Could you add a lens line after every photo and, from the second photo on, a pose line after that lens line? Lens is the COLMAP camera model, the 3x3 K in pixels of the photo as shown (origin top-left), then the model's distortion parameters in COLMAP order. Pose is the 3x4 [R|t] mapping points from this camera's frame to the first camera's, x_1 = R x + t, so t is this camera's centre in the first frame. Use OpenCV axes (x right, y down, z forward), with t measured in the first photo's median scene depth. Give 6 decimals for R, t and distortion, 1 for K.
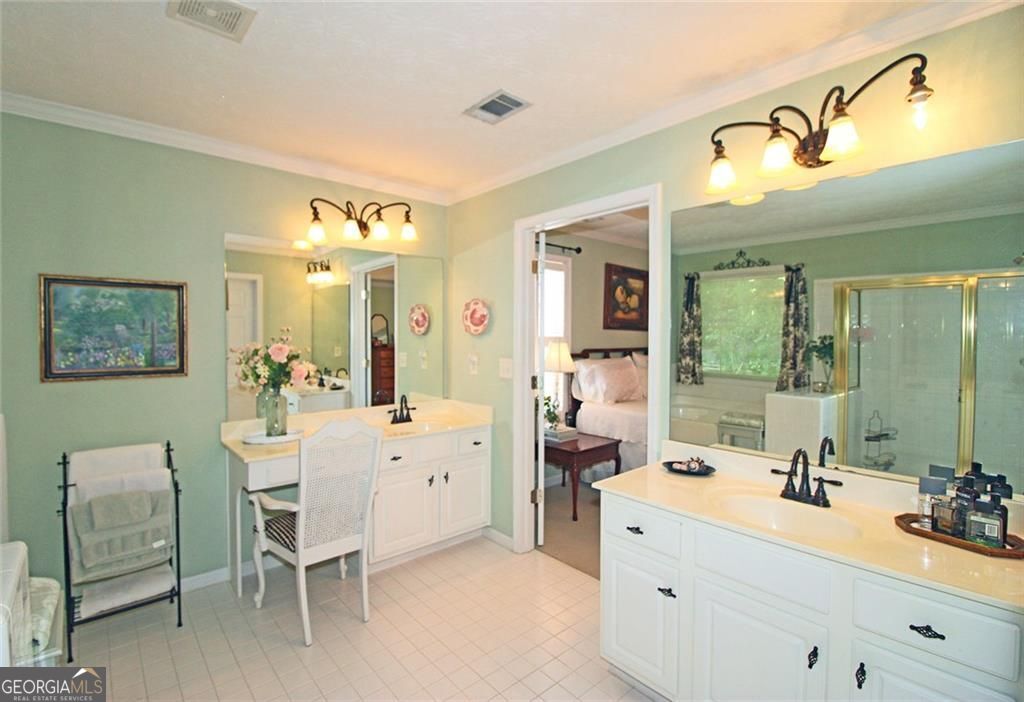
lens RADIAL K [[476.5, 0, 510.6], [0, 476.5, 349.3], [0, 0, 1]] dist [-0.022726, -0.000444]
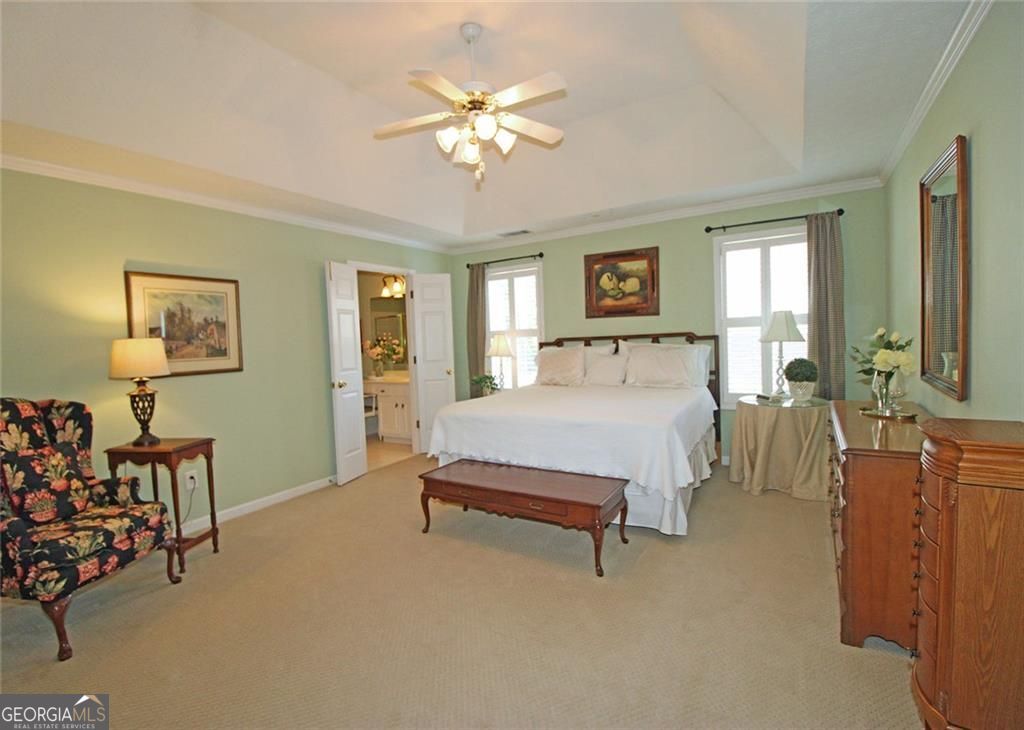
lens RADIAL K [[487.6, 0, 511.5], [0, 487.6, 363.6], [0, 0, 1]] dist [-0.013506, -0.000382]
pose [[0.284484, 0.040562, -0.957822, 1.162905], [0.023266, 0.998518, 0.049195, 0.000907], [0.958398, -0.036280, 0.283119, 0.515738]]
